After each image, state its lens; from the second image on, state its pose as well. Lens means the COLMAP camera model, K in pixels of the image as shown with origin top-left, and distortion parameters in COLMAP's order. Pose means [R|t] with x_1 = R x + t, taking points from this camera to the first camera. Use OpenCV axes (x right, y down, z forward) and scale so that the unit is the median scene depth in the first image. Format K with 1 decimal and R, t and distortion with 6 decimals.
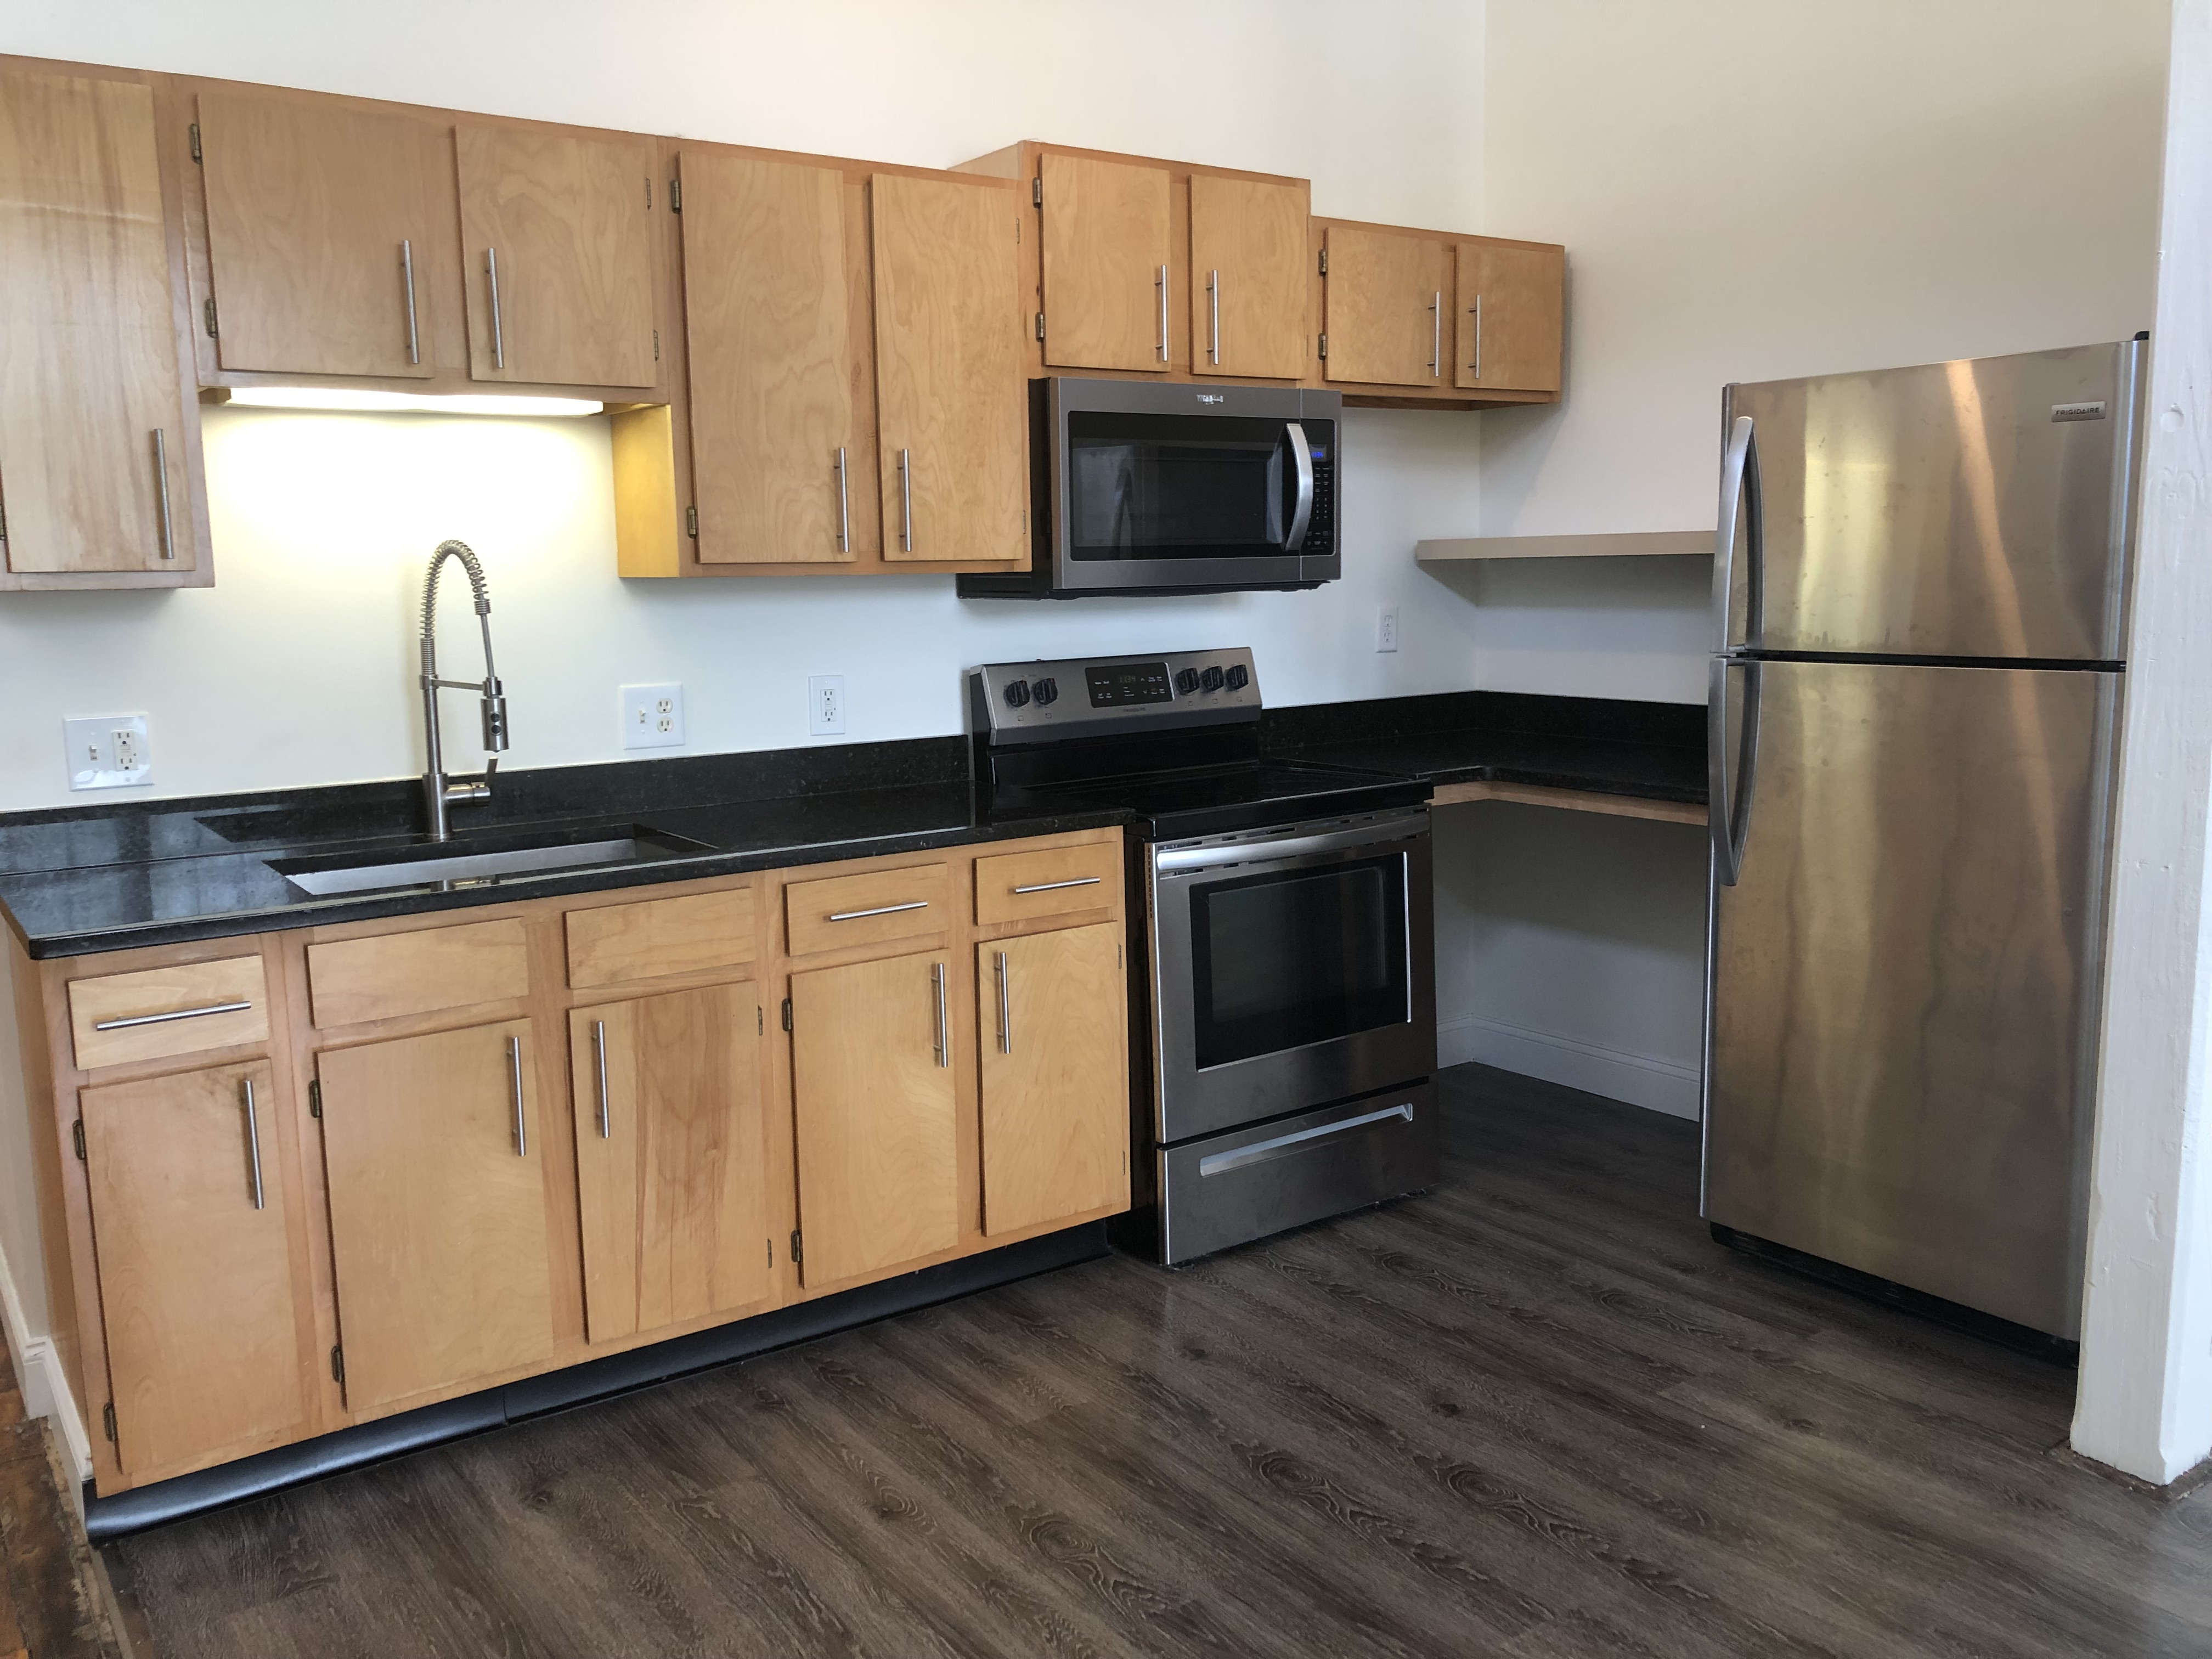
lens RADIAL K [[1834.7, 0, 1102.8], [0, 1834.7, 830.4], [0, 0, 1]] dist [0.029979, -0.018477]
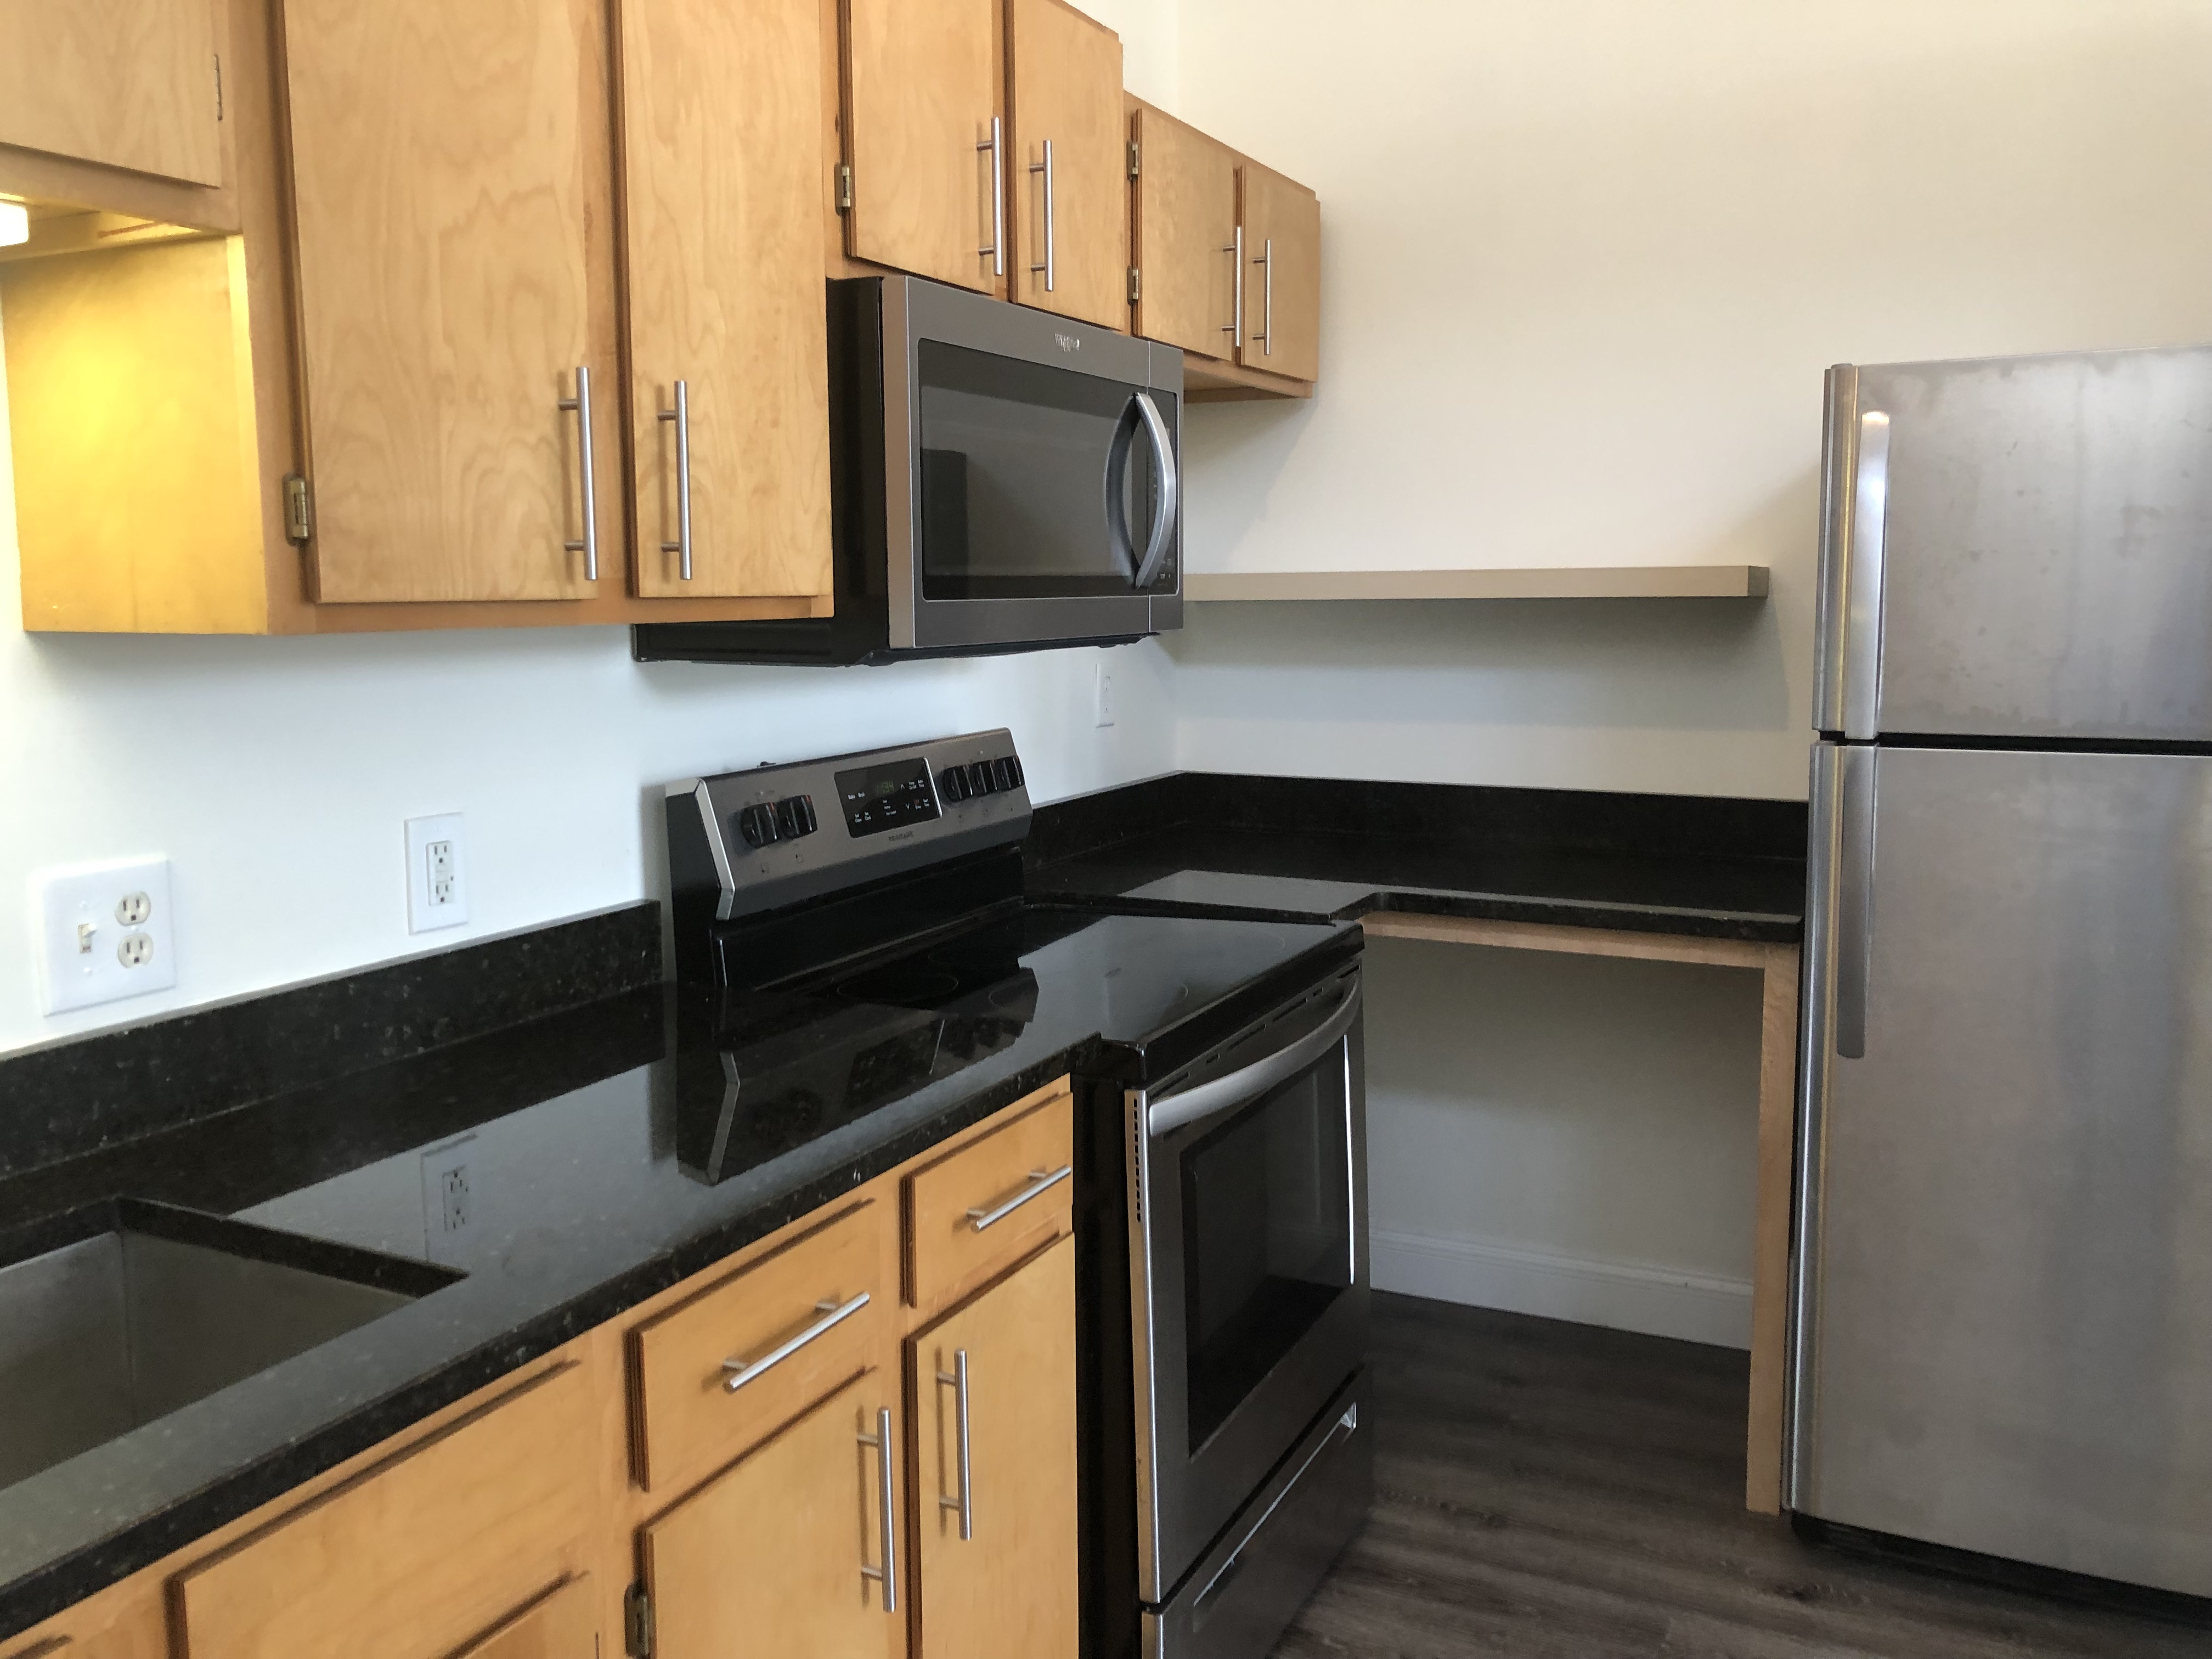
lens RADIAL K [[1834.7, 0, 1146.4], [0, 1834.7, 788.4], [0, 0, 1]] dist [0.029979, -0.018477]
pose [[0.877071, -0.040811, 0.478623, -0.235523], [0.059053, 0.997987, -0.023119, -0.071817], [-0.476716, 0.048541, 0.877716, 0.473519]]
